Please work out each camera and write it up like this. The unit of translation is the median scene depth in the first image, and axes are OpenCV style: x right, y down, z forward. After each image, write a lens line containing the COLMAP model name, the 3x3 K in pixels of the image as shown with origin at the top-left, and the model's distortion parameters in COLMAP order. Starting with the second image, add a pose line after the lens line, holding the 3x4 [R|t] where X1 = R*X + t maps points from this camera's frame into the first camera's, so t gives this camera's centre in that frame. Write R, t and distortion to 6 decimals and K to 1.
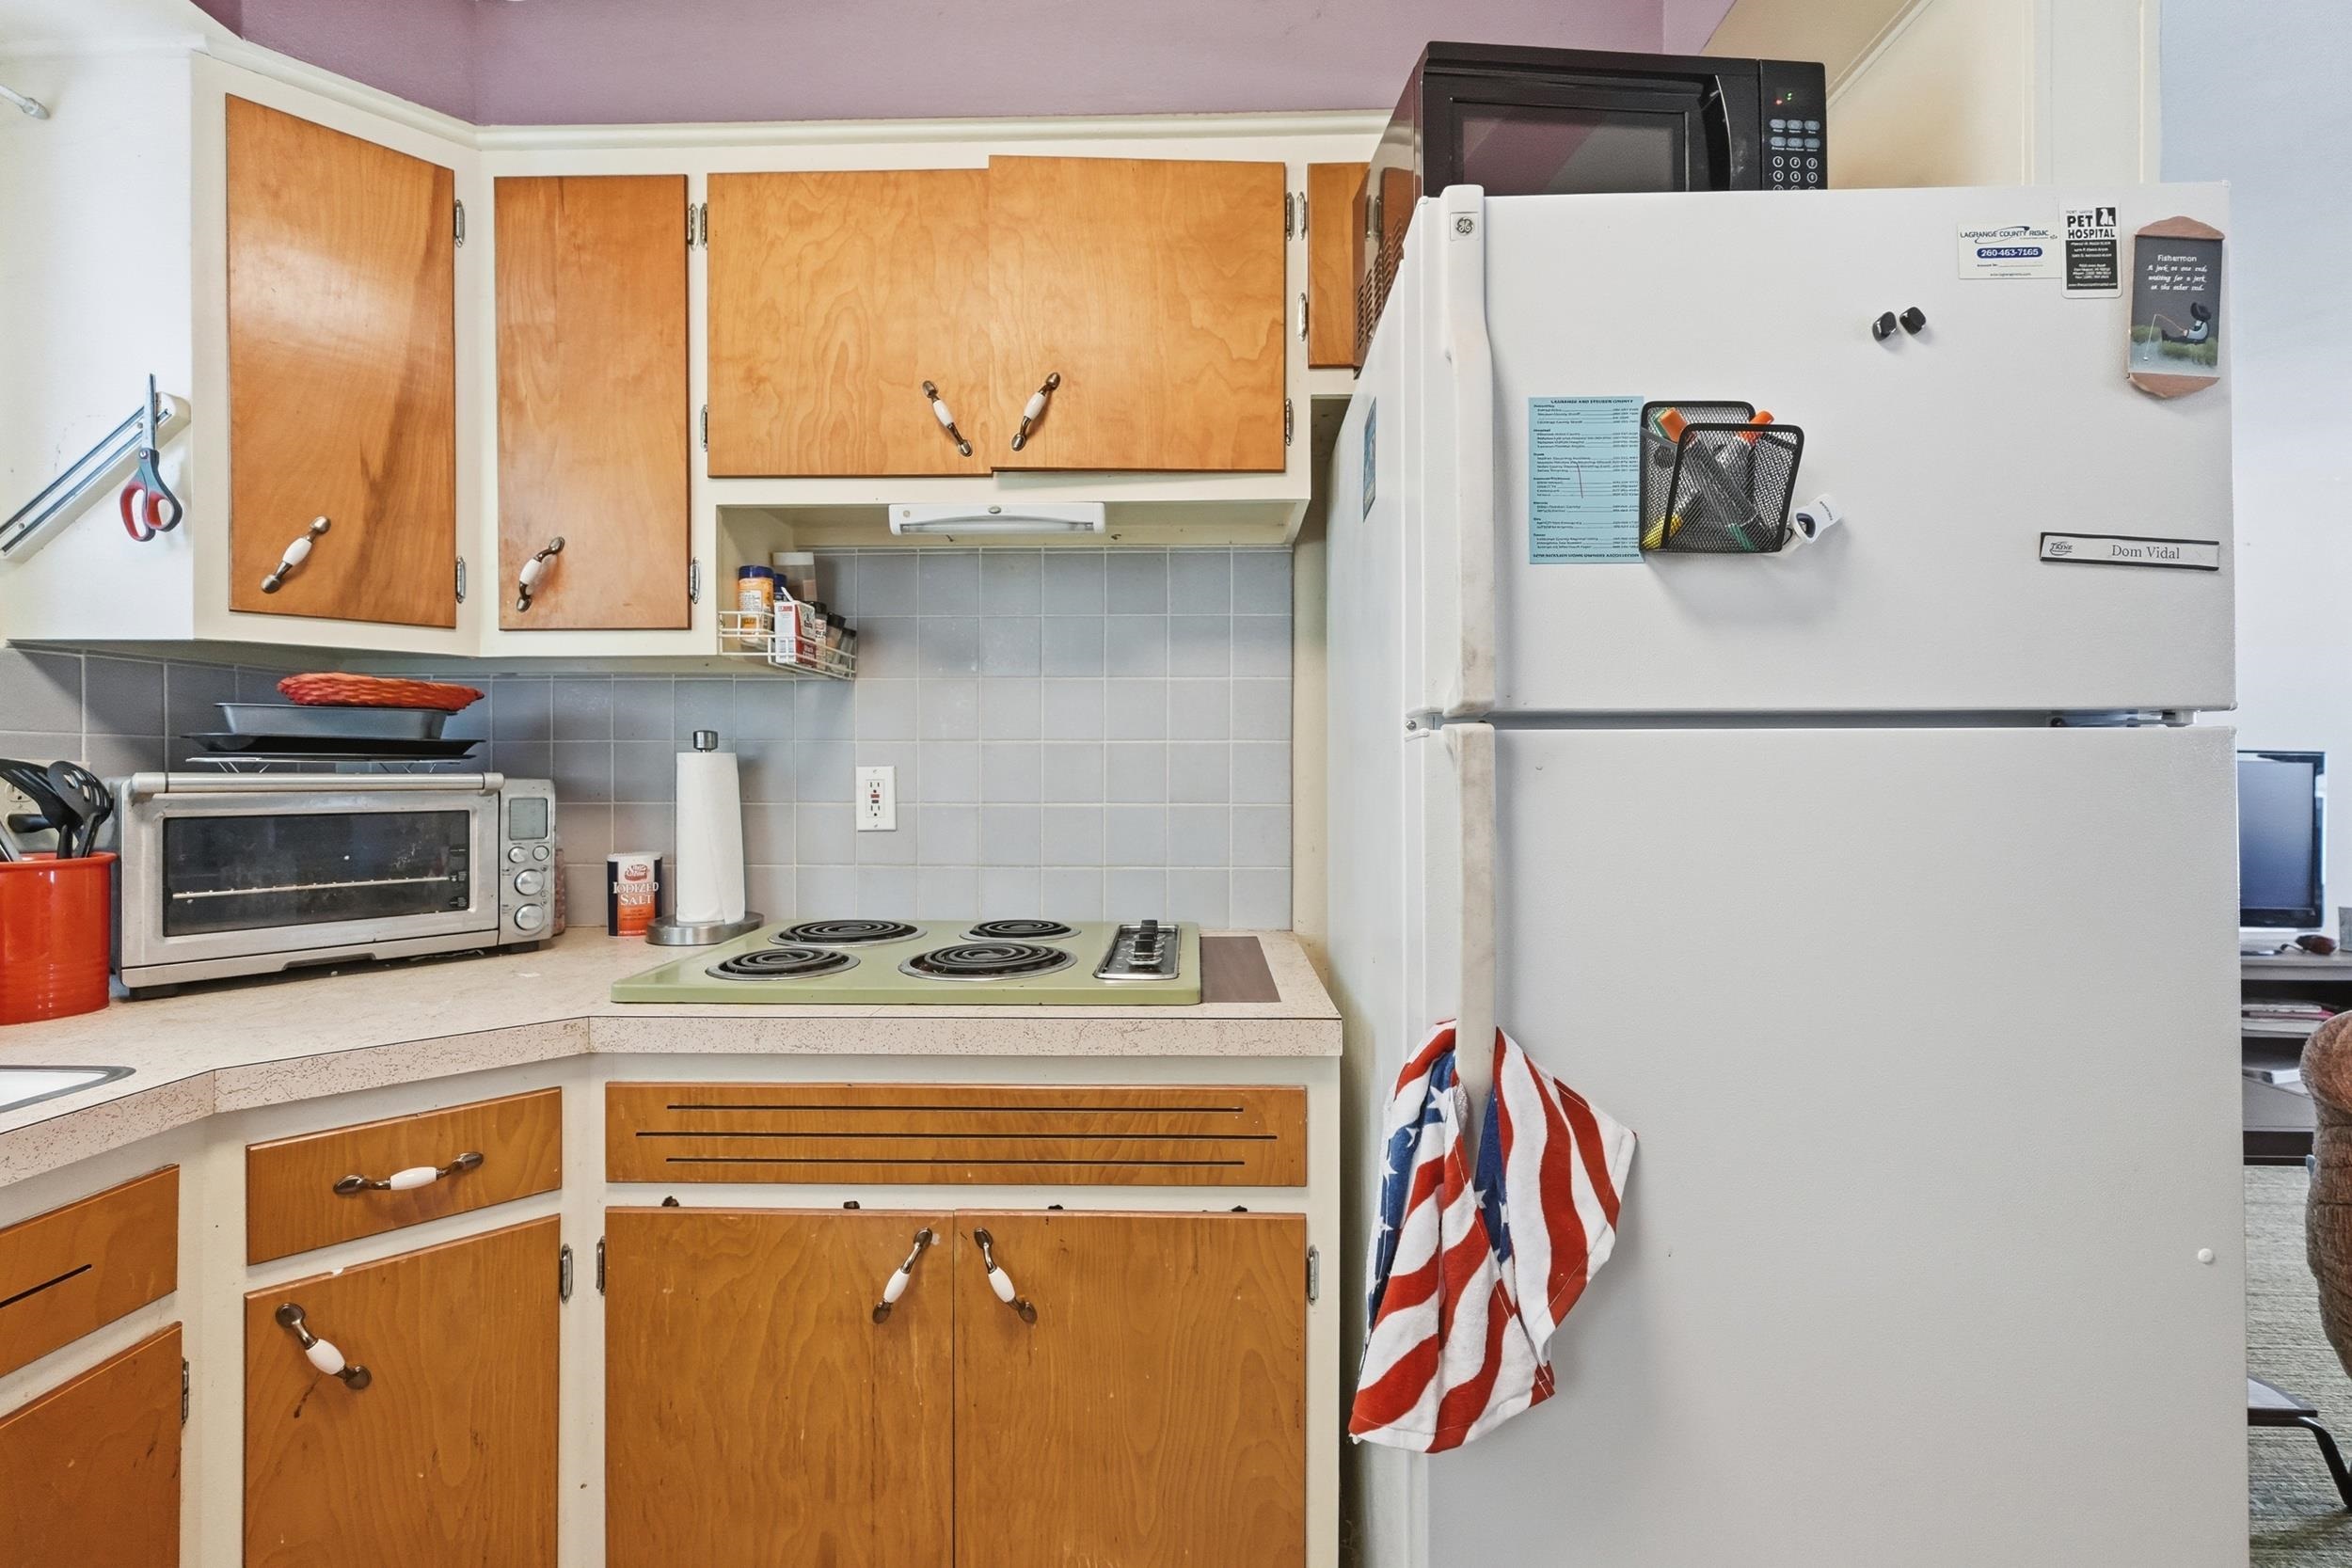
lens RADIAL K [[997.3, 0, 1175.6], [0, 997.3, 774.1], [0, 0, 1]] dist [0.002629, -0.000900]
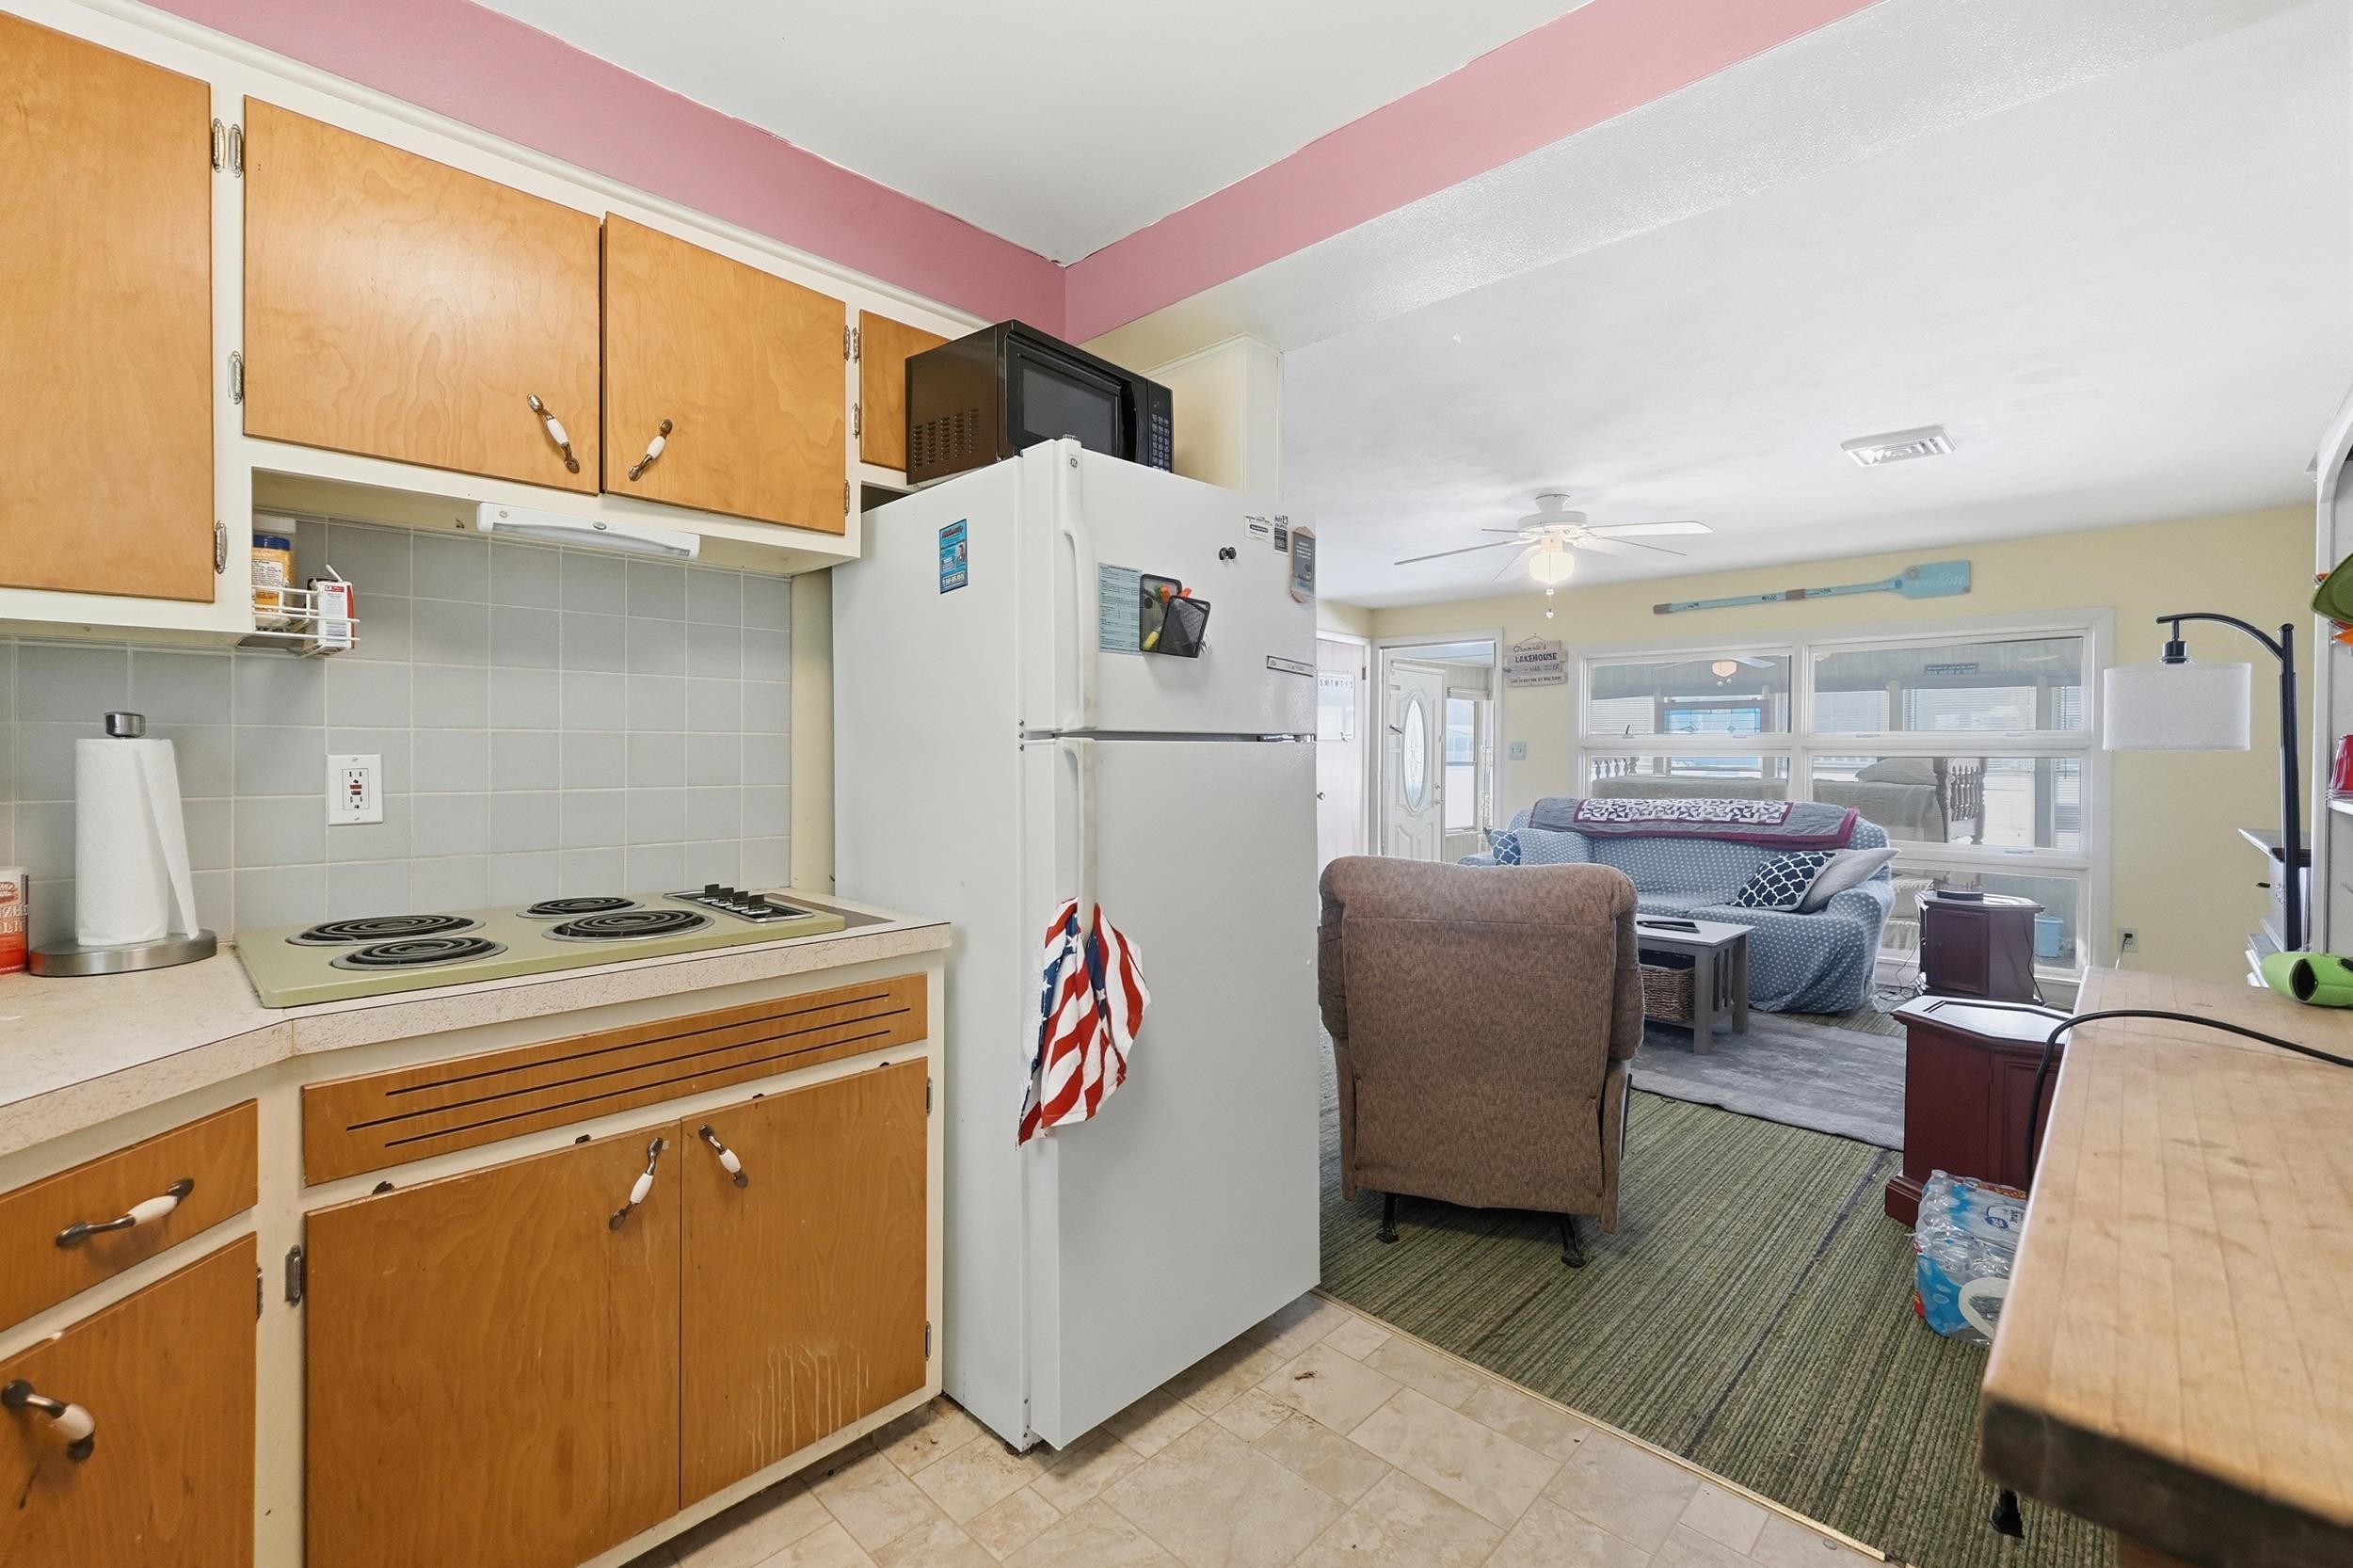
lens RADIAL K [[997.8, 0, 1168.8], [0, 997.8, 766.0], [0, 0, 1]] dist [0.002629, -0.000900]
pose [[0.678873, -0.009194, 0.734199, -0.711649], [-0.002368, 0.999889, 0.014710, -0.019355], [-0.734252, -0.011725, 0.678775, -0.279208]]
